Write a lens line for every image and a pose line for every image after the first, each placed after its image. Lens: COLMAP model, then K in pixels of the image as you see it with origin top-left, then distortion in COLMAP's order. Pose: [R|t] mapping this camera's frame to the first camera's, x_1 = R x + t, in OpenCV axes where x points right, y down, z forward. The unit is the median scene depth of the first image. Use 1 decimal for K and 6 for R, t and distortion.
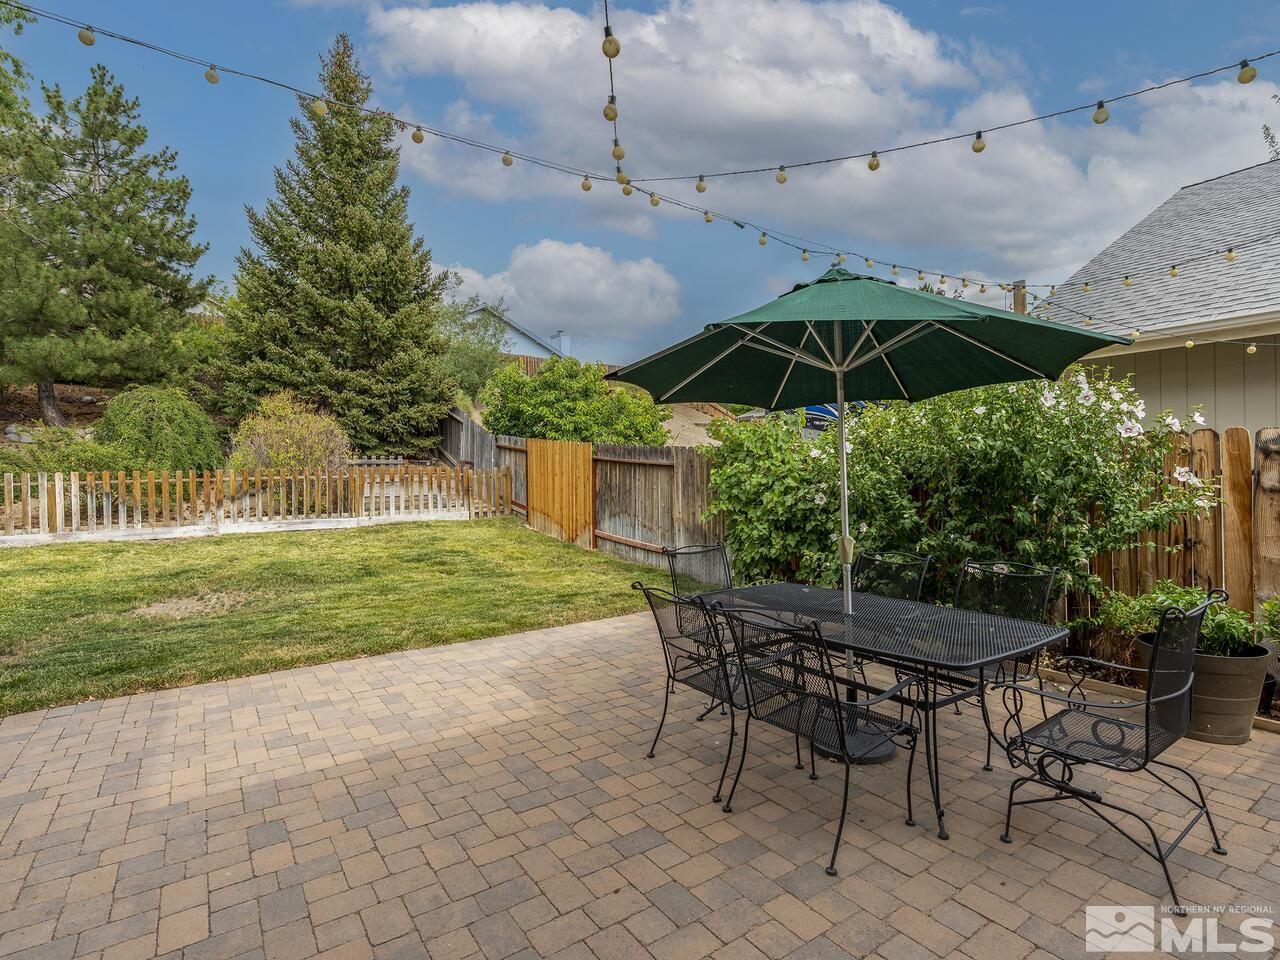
lens RADIAL K [[651.8, 0, 639.4], [0, 651.8, 461.3], [0, 0, 1]] dist [-0.009496, 0.000984]
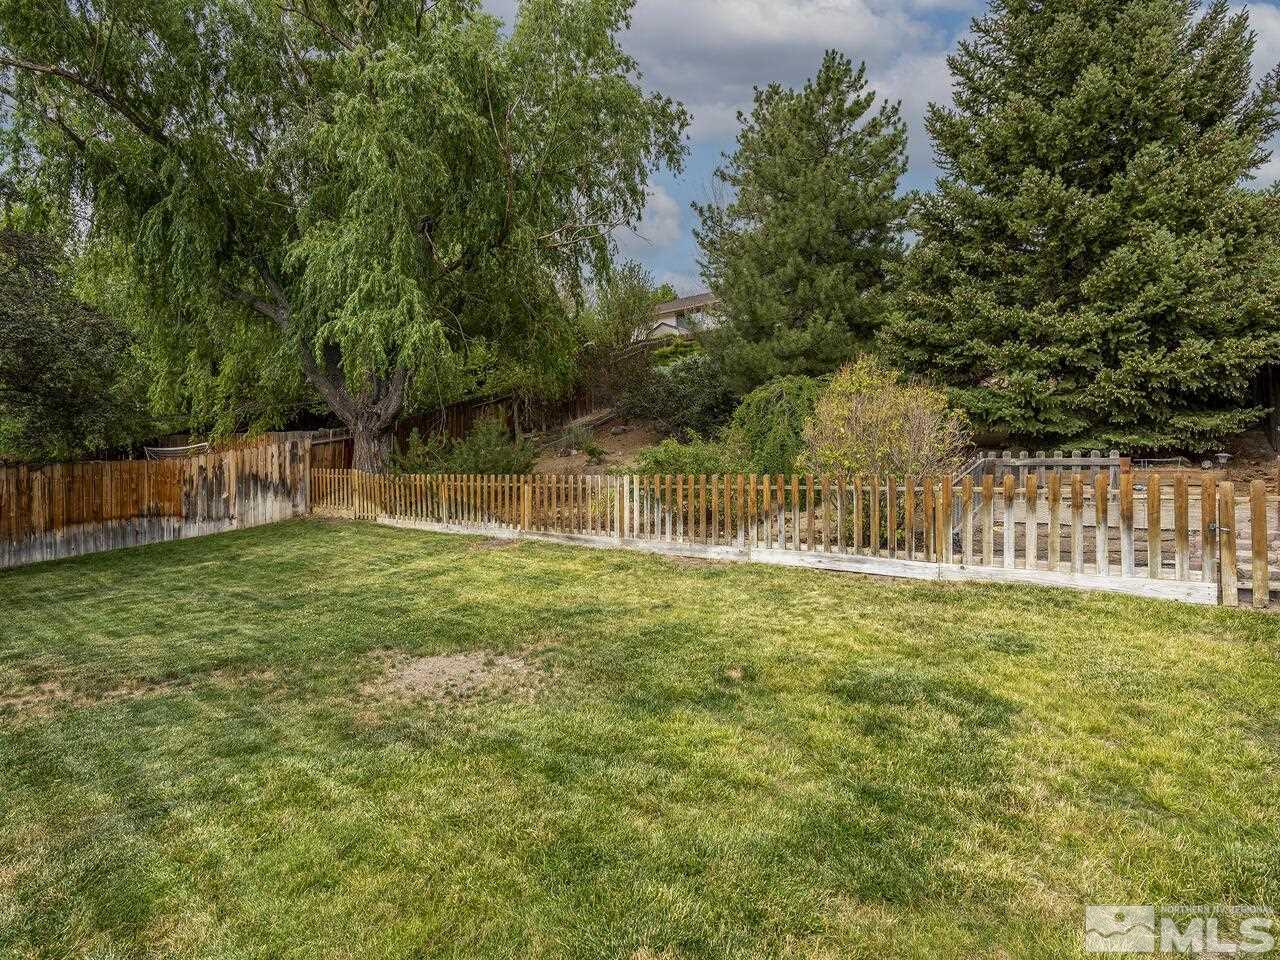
lens RADIAL K [[647.9, 0, 640.0], [0, 647.9, 480.0], [0, 0, 1]] dist [-0.024912, 0.010082]
pose [[0.286143, 0.022783, -0.957916, 0.016640], [0.006007, 0.999655, 0.025570, 0.000360], [0.958168, -0.013071, 0.285908, 0.590192]]
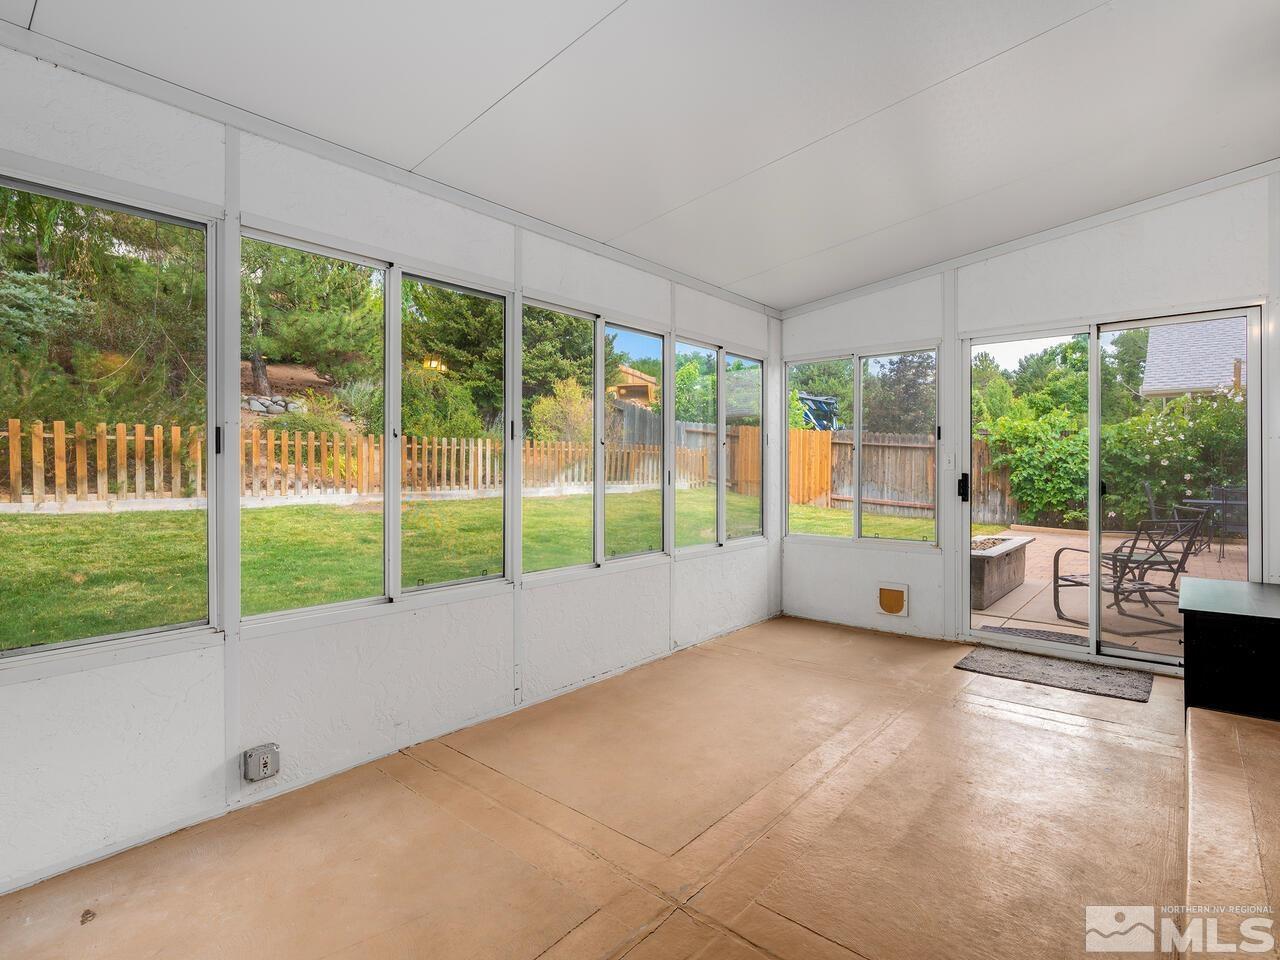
lens RADIAL K [[651.8, 0, 639.4], [0, 651.8, 461.3], [0, 0, 1]] dist [-0.009496, 0.000984]
pose [[0.964504, 0.023821, 0.262990, -0.732624], [-0.026184, 0.999642, 0.005483, 0.034993], [-0.262765, -0.012174, 0.964783, -0.186595]]
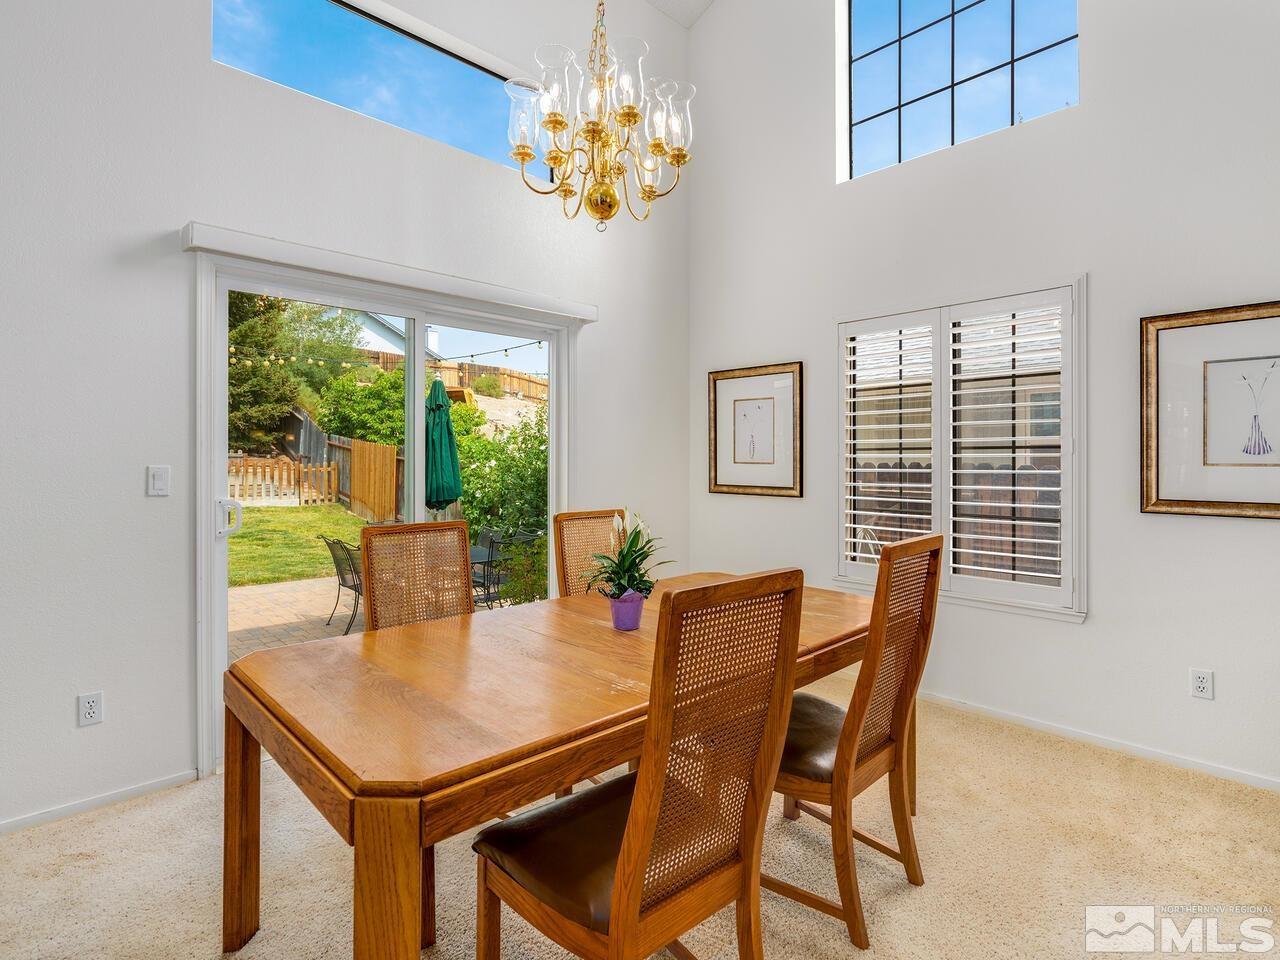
lens RADIAL K [[651.8, 0, 639.4], [0, 651.8, 461.3], [0, 0, 1]] dist [-0.009496, 0.000984]
pose [[0.986384, 0.024874, 0.162565, 0.168584], [-0.026579, 0.999612, 0.008322, -0.020004], [-0.162295, -0.012530, 0.986663, -0.291363]]
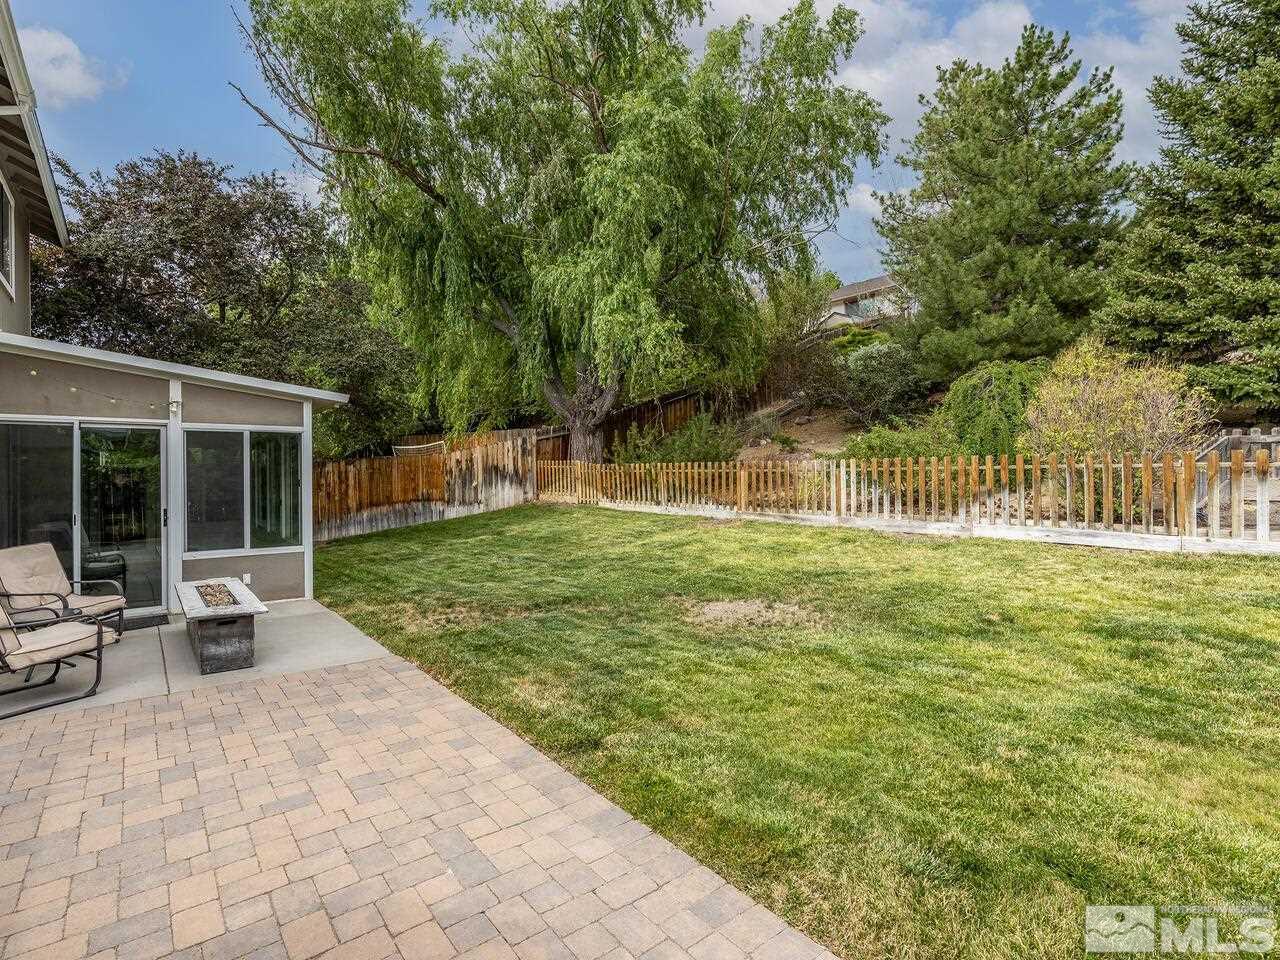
lens RADIAL K [[649.7, 0, 637.8], [0, 649.7, 471.7], [0, 0, 1]] dist [-0.007491, 0.002555]
pose [[0.056336, 0.018219, -0.998246, 0.107229], [0.022497, 0.999556, 0.019513, 0.007419], [0.998158, -0.023557, 0.055901, 0.481557]]
